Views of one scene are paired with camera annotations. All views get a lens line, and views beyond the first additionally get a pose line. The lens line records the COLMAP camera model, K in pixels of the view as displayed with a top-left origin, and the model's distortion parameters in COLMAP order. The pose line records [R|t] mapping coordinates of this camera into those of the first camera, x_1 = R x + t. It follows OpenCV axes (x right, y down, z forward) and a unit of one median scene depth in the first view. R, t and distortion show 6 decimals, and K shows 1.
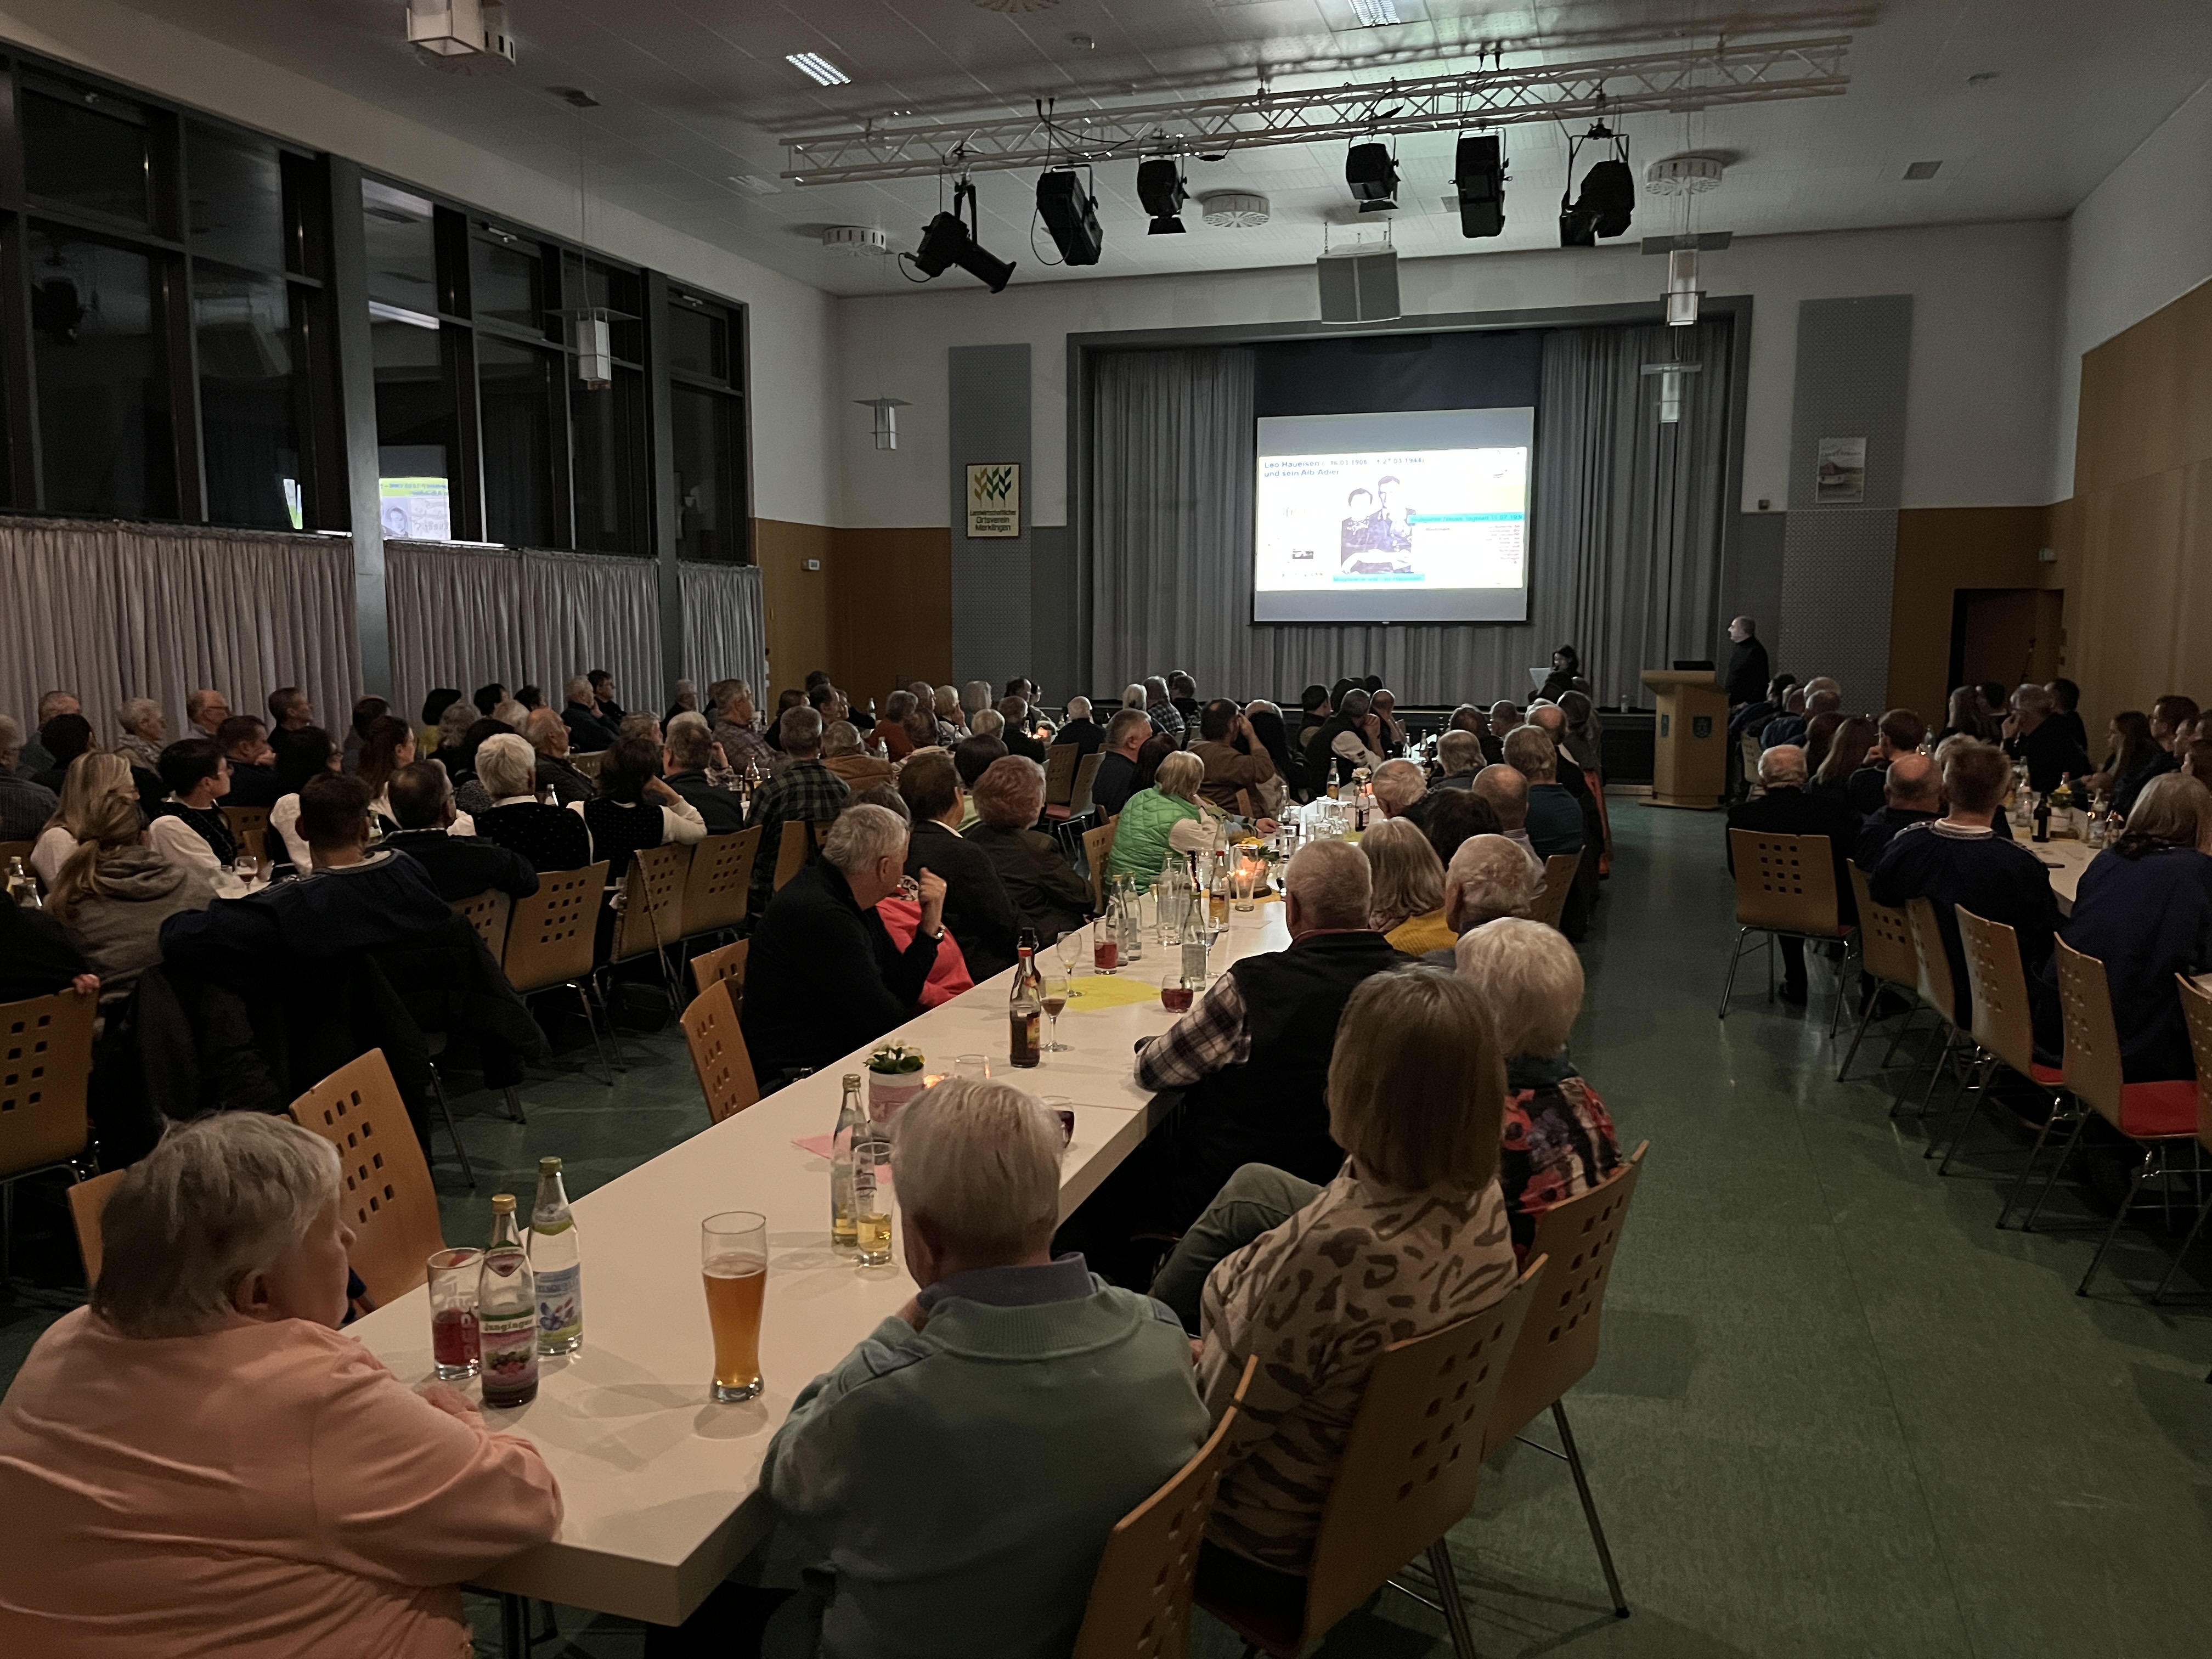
lens RADIAL K [[1666.5, 0, 1106.0], [0, 1666.5, 829.5], [0, 0, 1]] dist [0.090462, -0.123092]
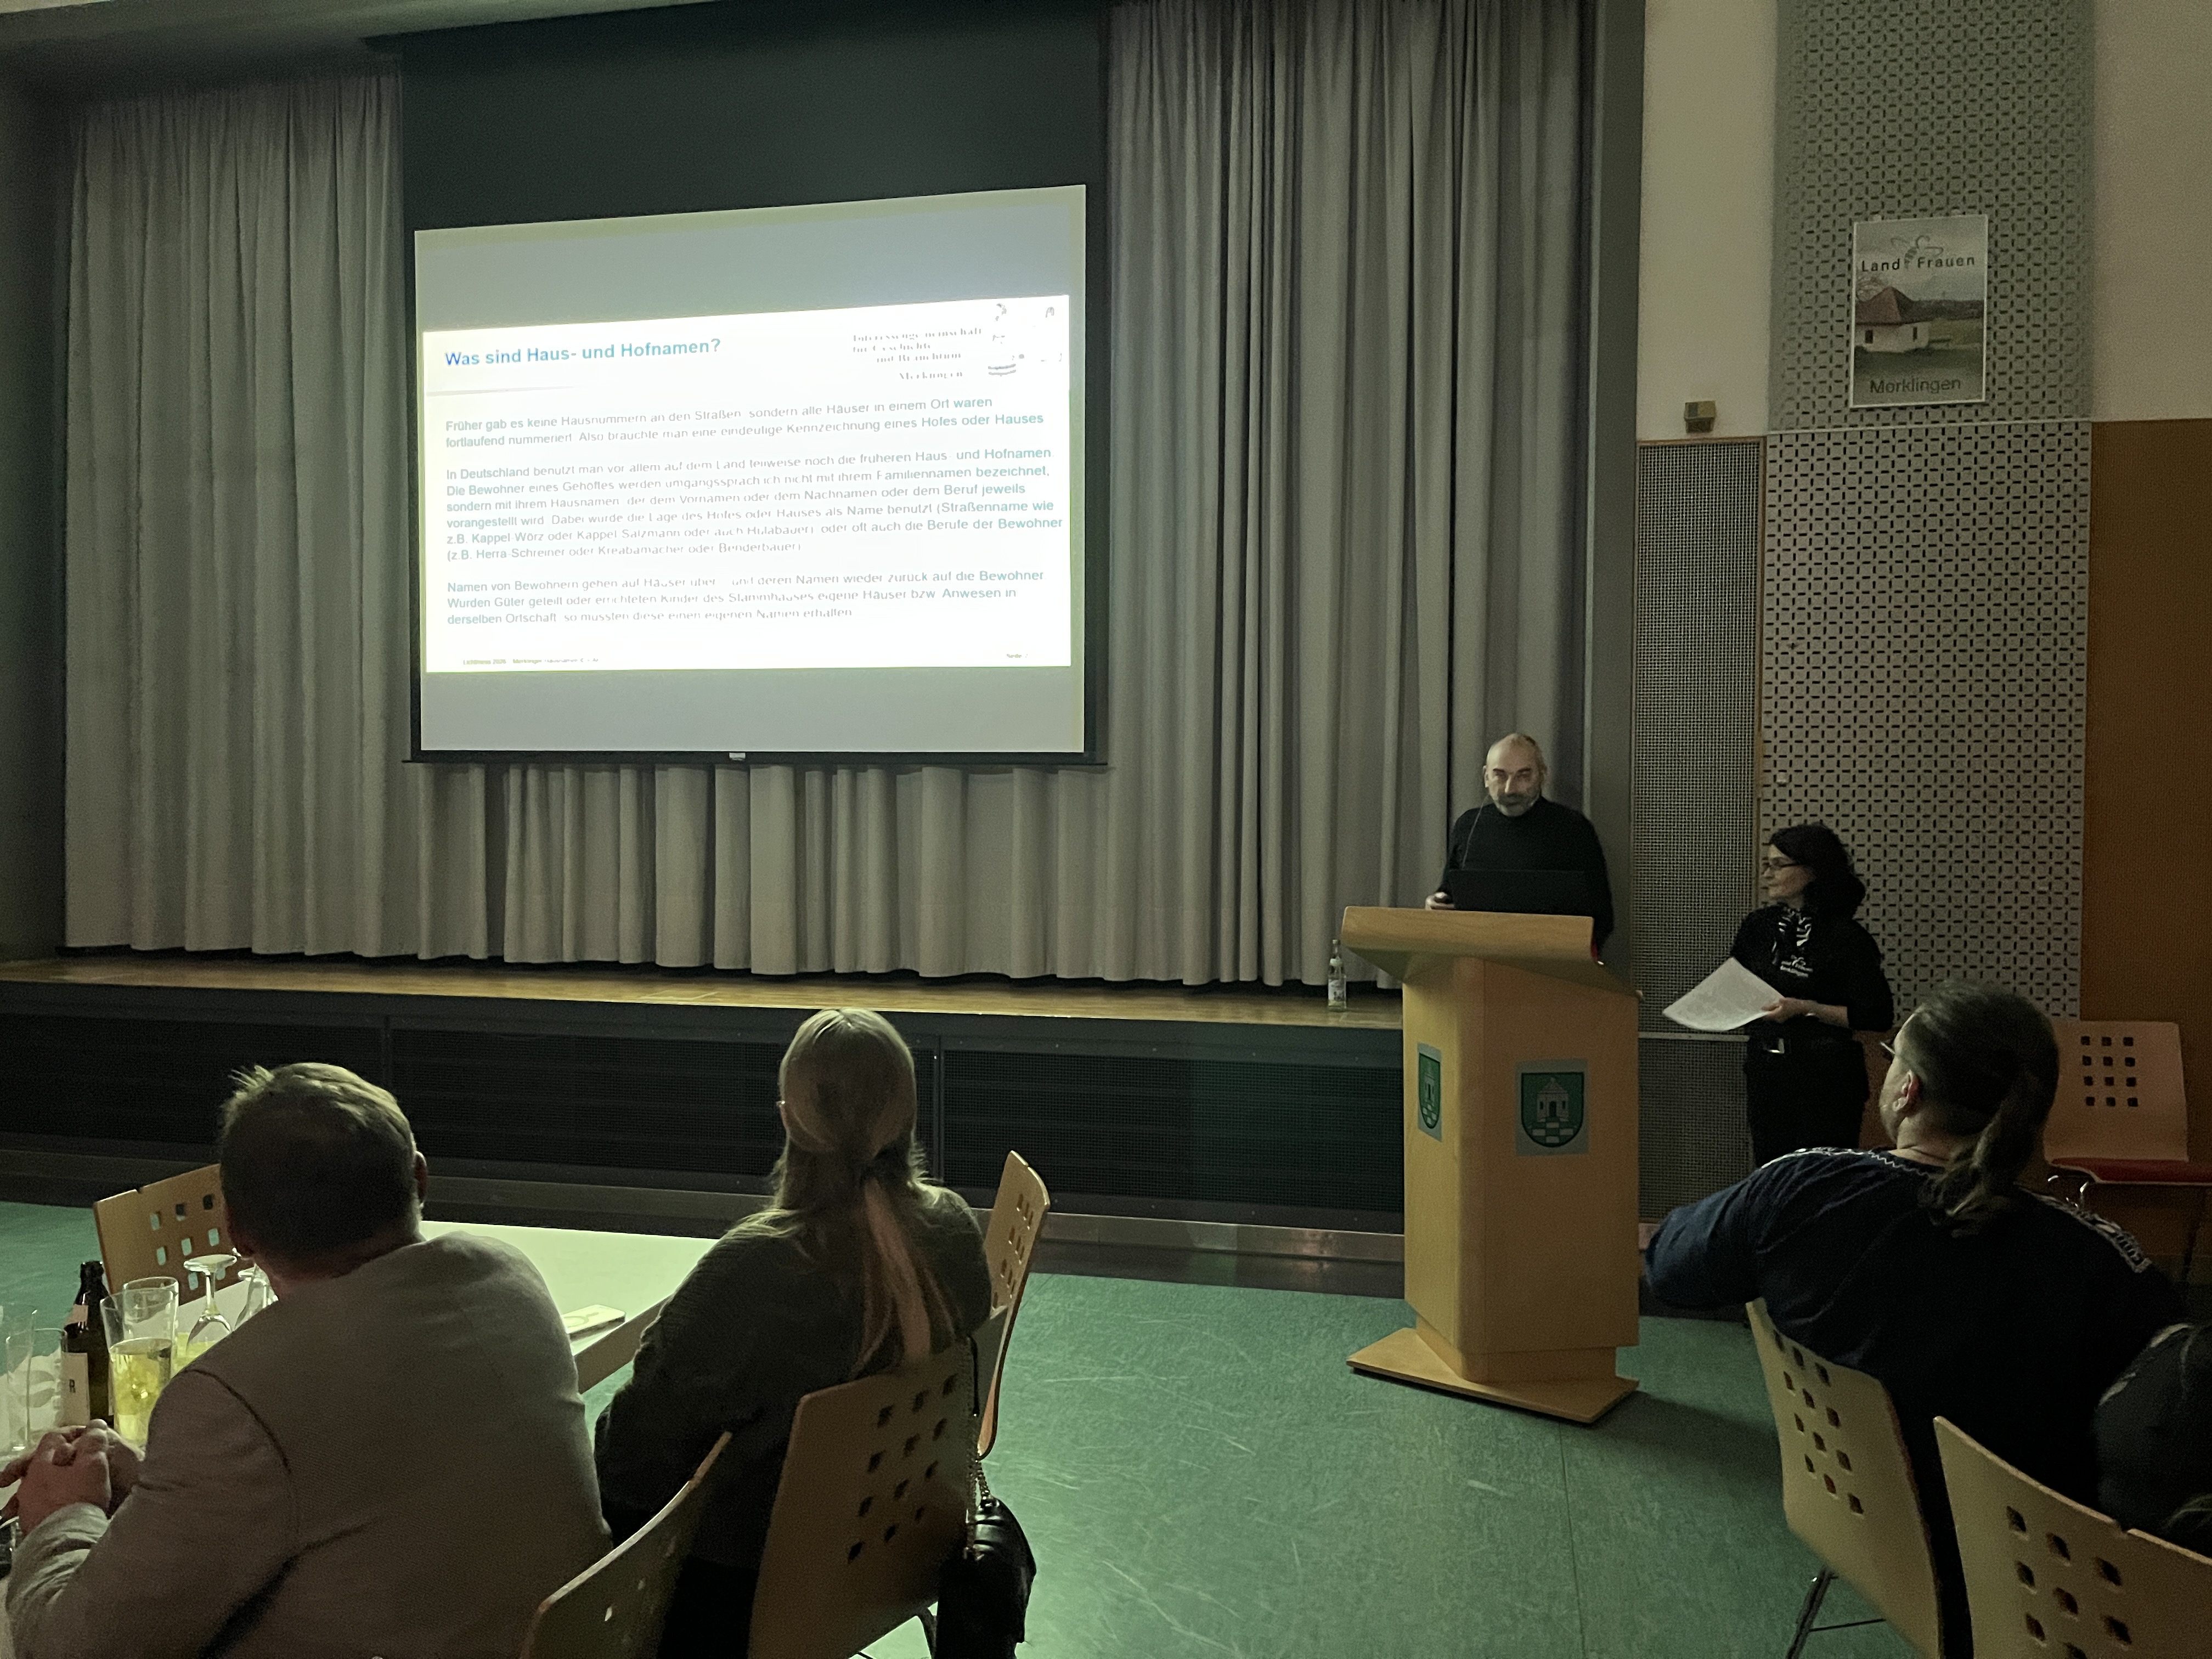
lens RADIAL K [[1666.5, 0, 1106.0], [0, 1666.5, 829.5], [0, 0, 1]] dist [0.090462, -0.123092]
pose [[0.996169, 0.001207, 0.087436, 0.238297], [0.007563, 0.994968, -0.099911, -0.074850], [-0.087117, 0.100190, 0.991147, 0.675814]]
